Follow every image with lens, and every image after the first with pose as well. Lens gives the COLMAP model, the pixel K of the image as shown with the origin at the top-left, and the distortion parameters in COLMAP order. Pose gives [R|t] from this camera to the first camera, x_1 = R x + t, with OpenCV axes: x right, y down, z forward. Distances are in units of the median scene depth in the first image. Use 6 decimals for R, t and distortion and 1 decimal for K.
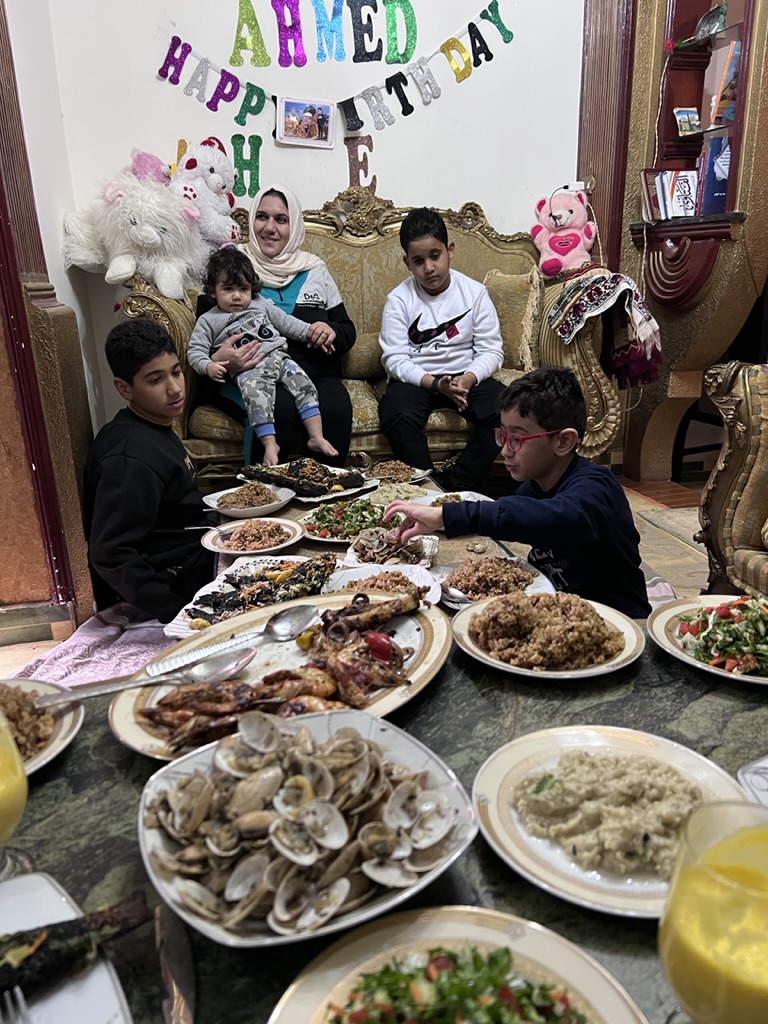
lens RADIAL K [[760.9, 0, 381.8], [0, 760.9, 508.5], [0, 0, 1]] dist [0.045008, -0.042858]
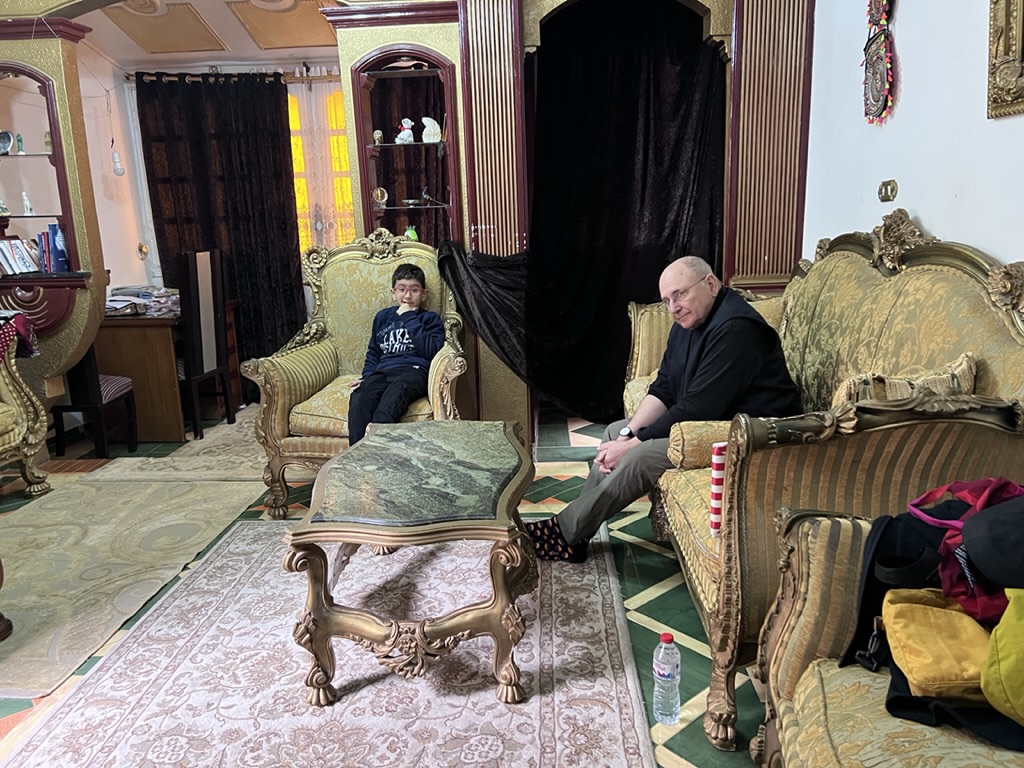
lens RADIAL K [[760.9, 0, 504.5], [0, 760.9, 383.7], [0, 0, 1]] dist [0.045008, -0.042858]
pose [[0.253670, -0.189747, 0.948498, -0.753331], [0.311759, 0.944283, 0.105526, -0.066567], [-0.915673, 0.268934, 0.298692, -0.155432]]
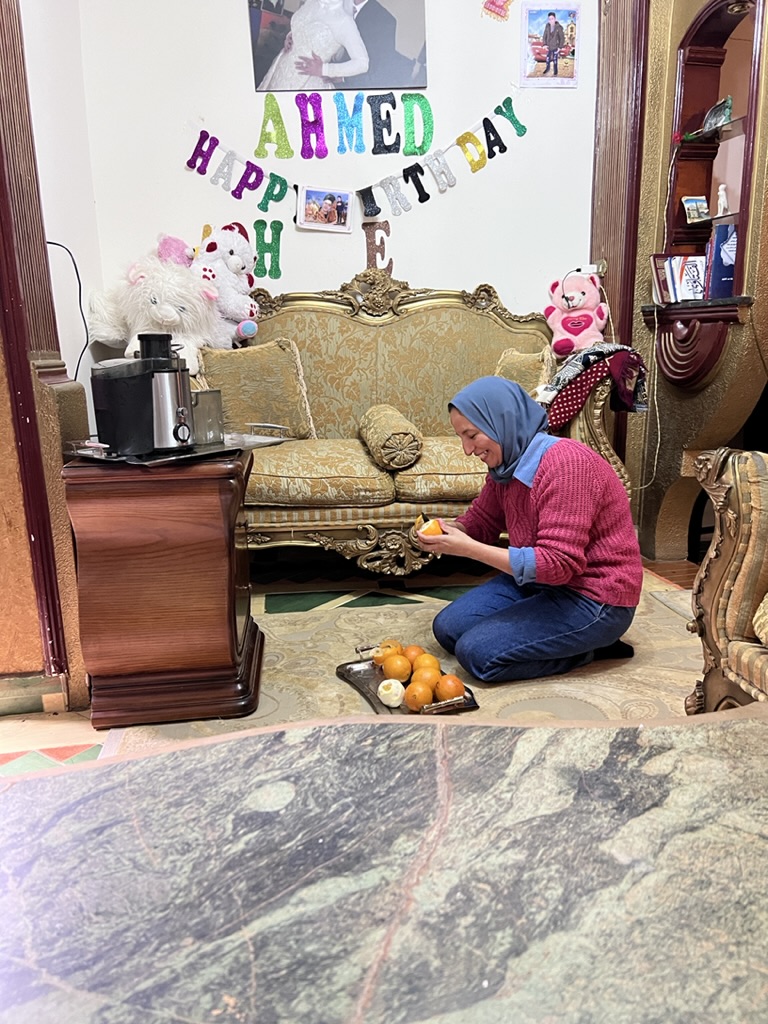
lens RADIAL K [[760.9, 0, 383.6], [0, 760.9, 508.2], [0, 0, 1]] dist [0.045008, -0.042858]
pose [[0.999005, 0.018044, -0.040782, 0.032608], [-0.021585, 0.995876, -0.088119, -0.009439], [0.039024, 0.088911, 0.995275, 0.004265]]
